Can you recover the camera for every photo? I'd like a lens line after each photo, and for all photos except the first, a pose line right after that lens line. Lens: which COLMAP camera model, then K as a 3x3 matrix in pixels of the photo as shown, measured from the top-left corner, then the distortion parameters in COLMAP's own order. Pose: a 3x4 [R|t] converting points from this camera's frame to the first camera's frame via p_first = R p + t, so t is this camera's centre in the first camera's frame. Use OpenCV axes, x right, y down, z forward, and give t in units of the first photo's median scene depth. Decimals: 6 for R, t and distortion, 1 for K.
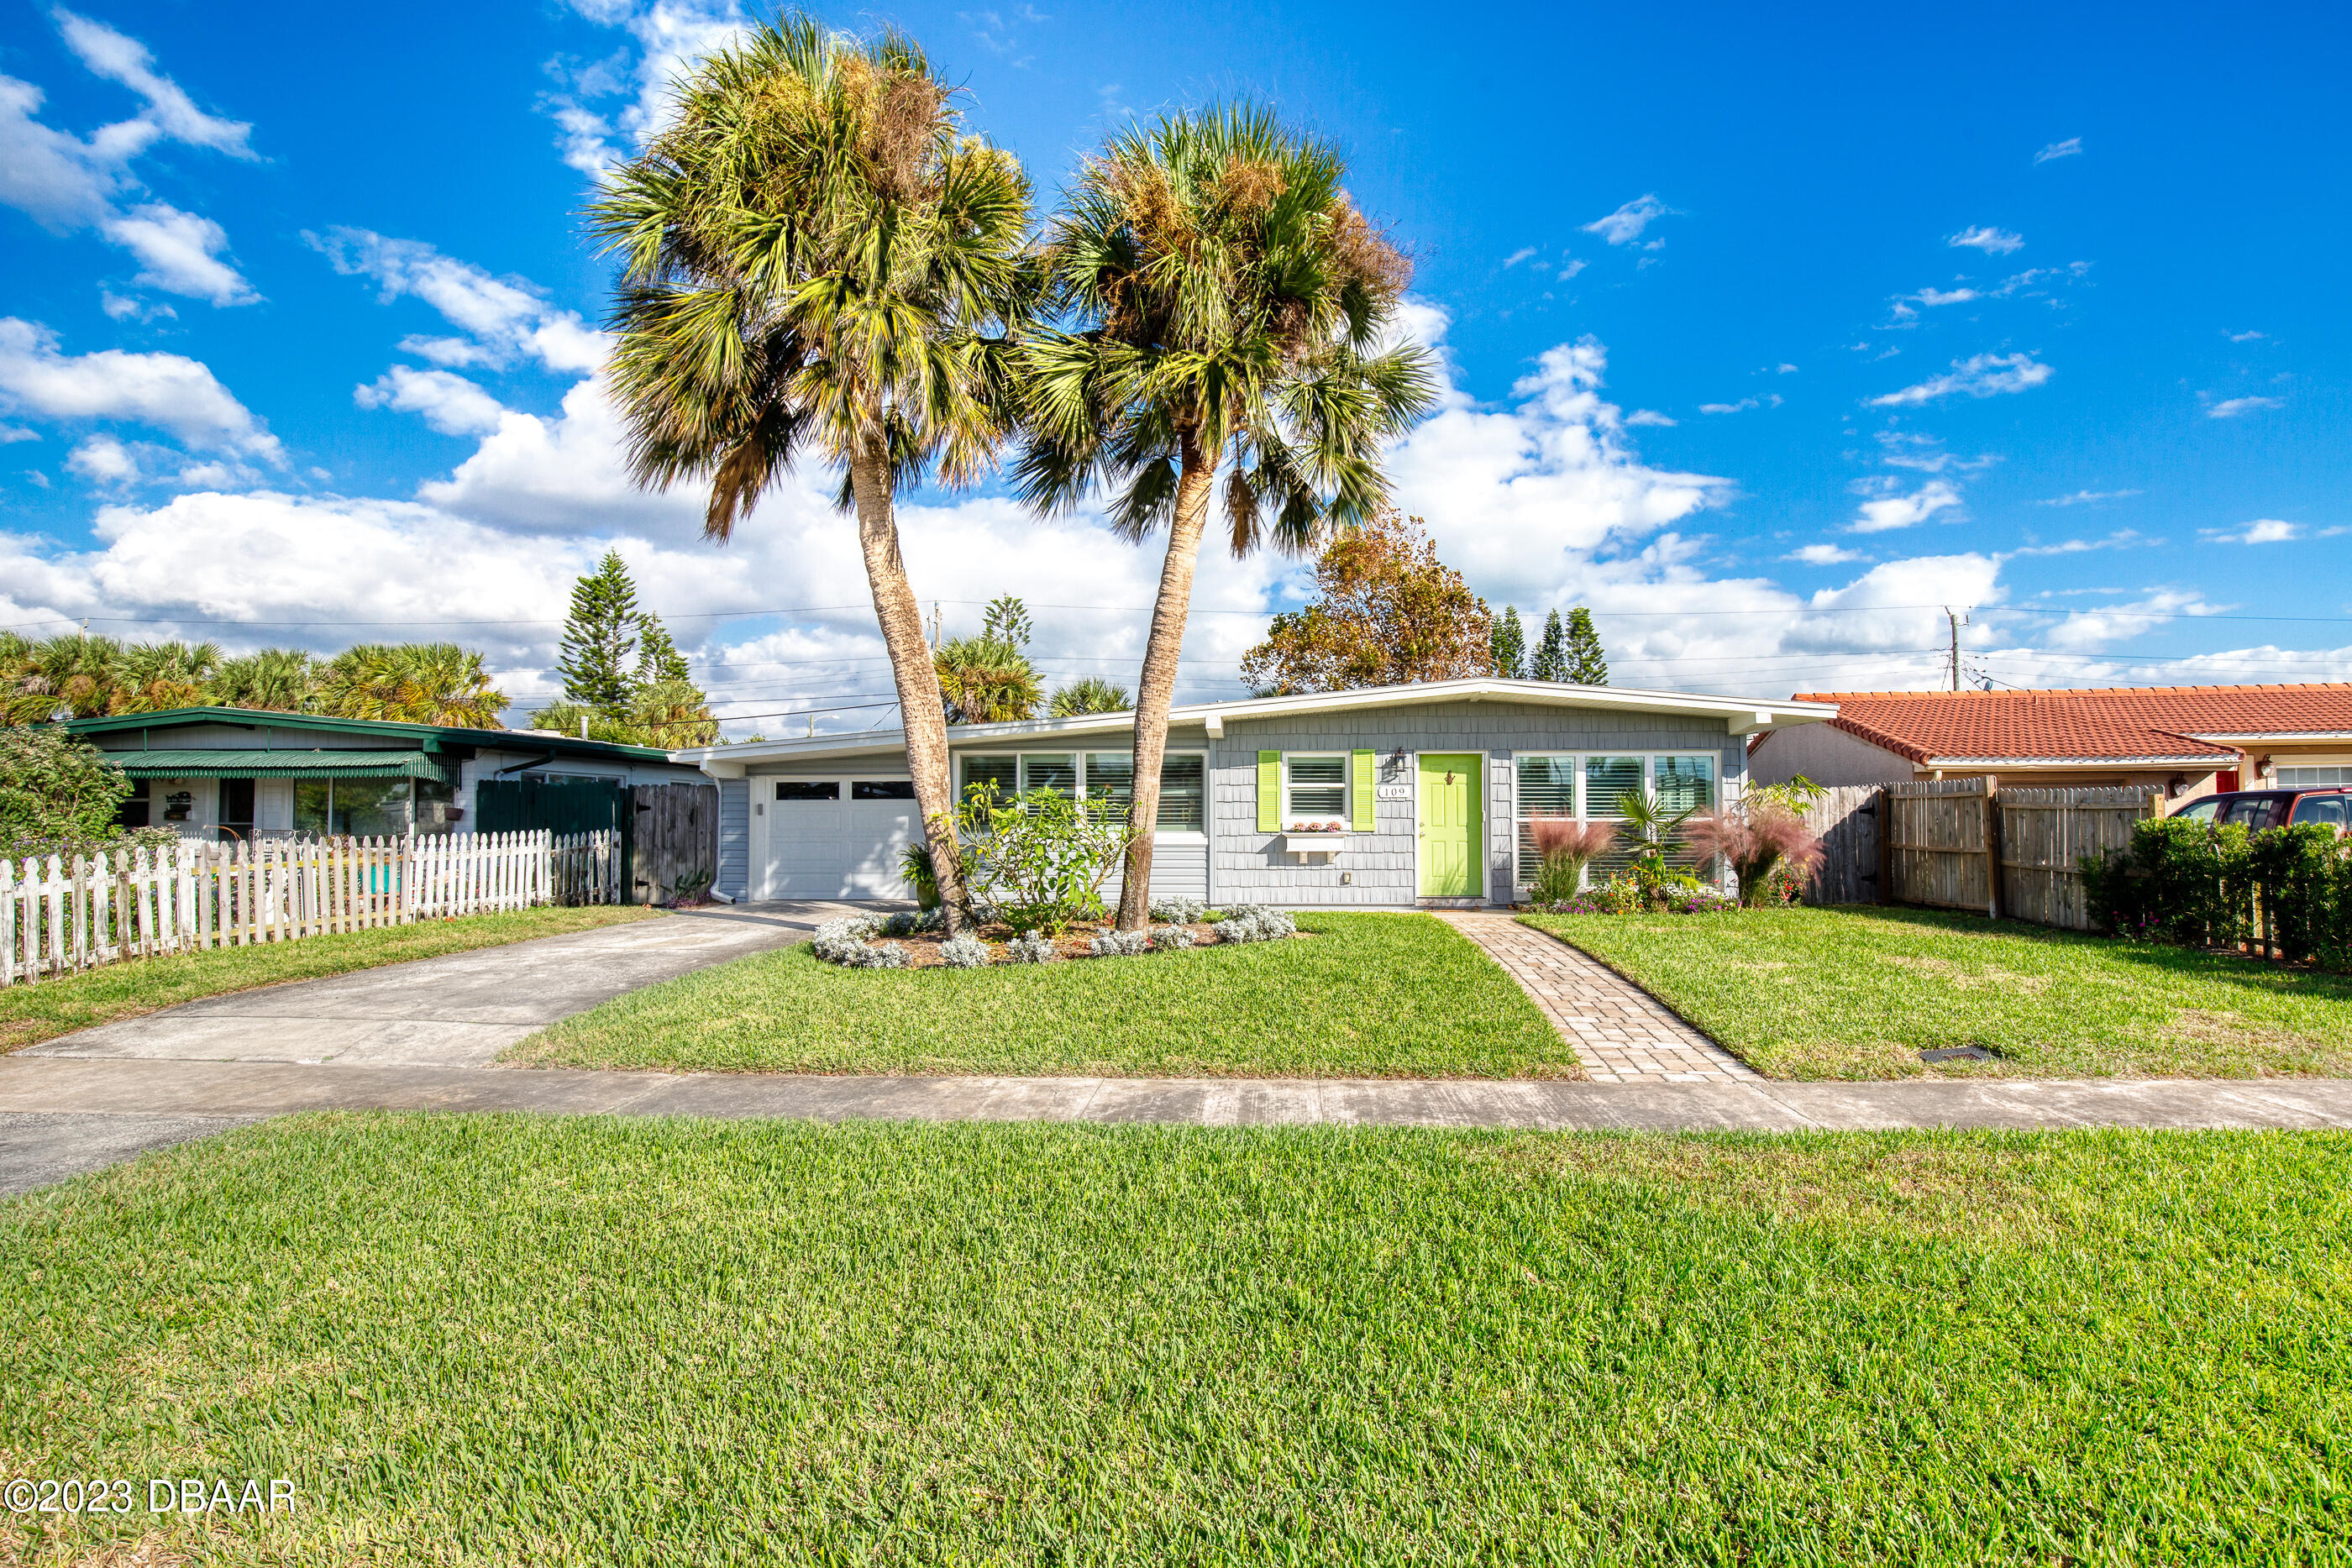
lens RADIAL K [[1081.2, 0, 1182.5], [0, 1081.2, 790.2], [0, 0, 1]] dist [-0.011716, 0.006337]
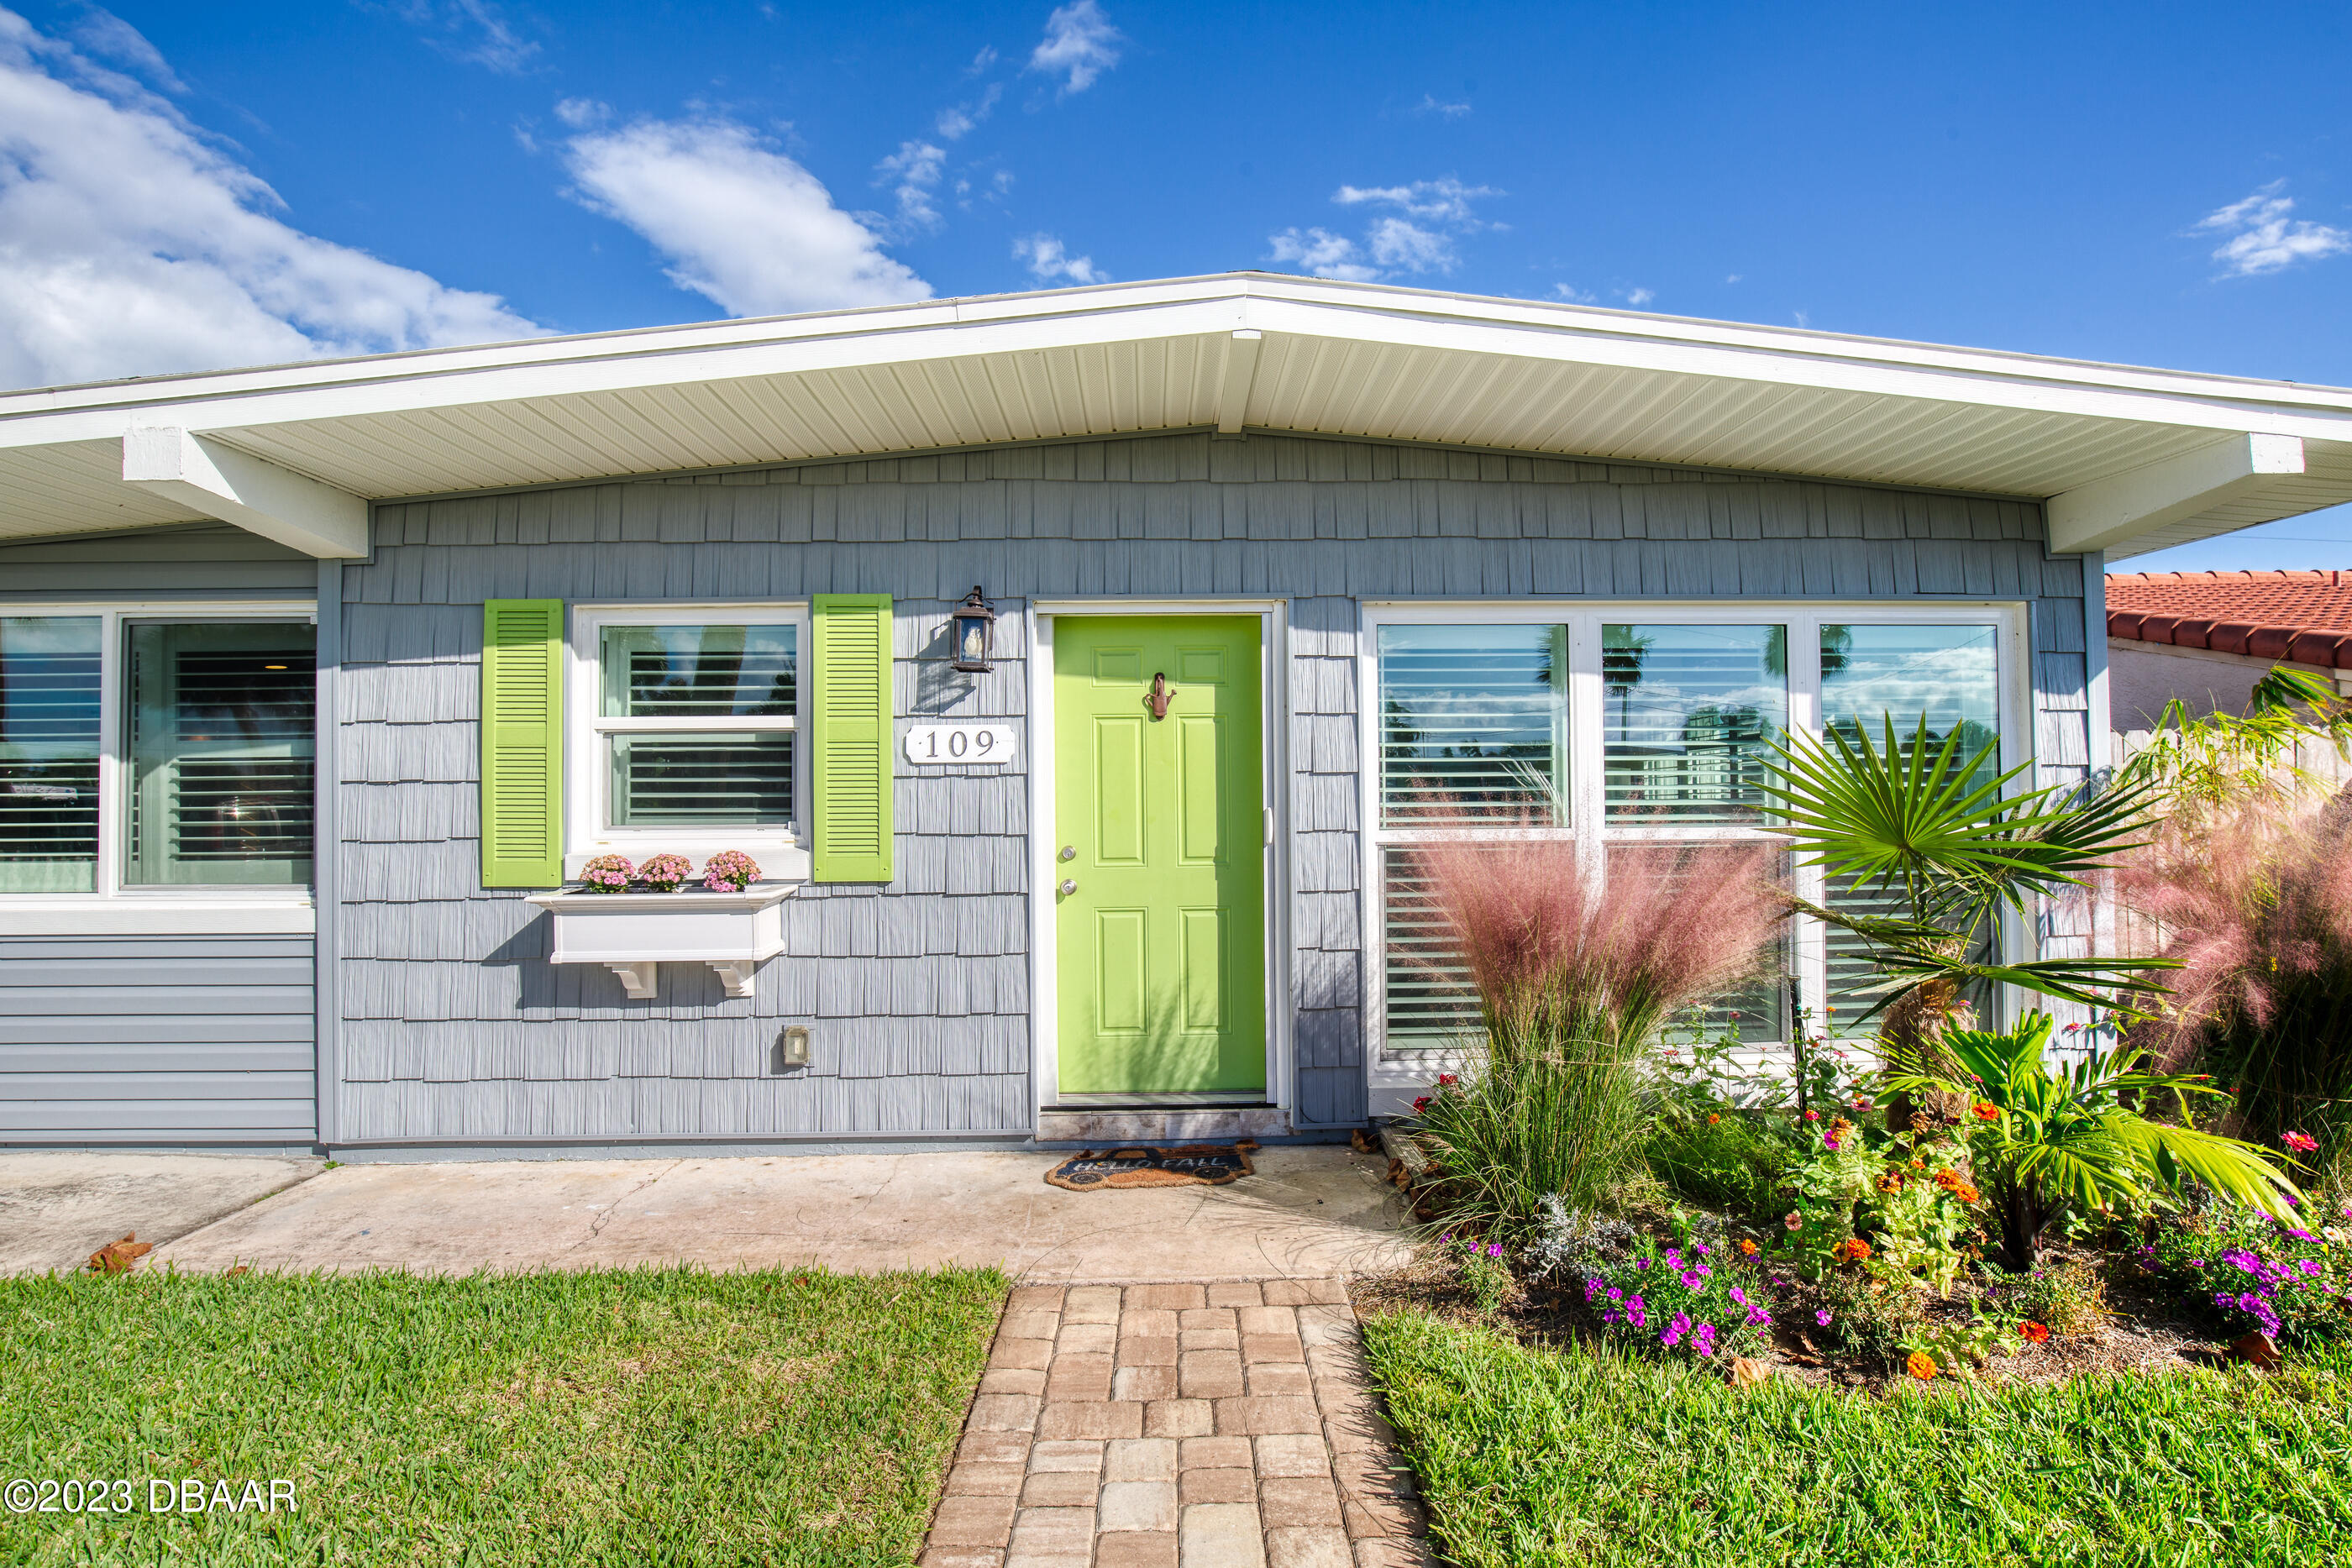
lens RADIAL K [[1081.2, 0, 1171.6], [0, 1081.2, 791.1], [0, 0, 1]] dist [-0.011716, 0.006337]
pose [[0.994778, -0.006685, 0.101840, 0.222232], [0.005556, 0.999920, 0.011375, 0.011024], [-0.101908, -0.010749, 0.994736, 0.708663]]
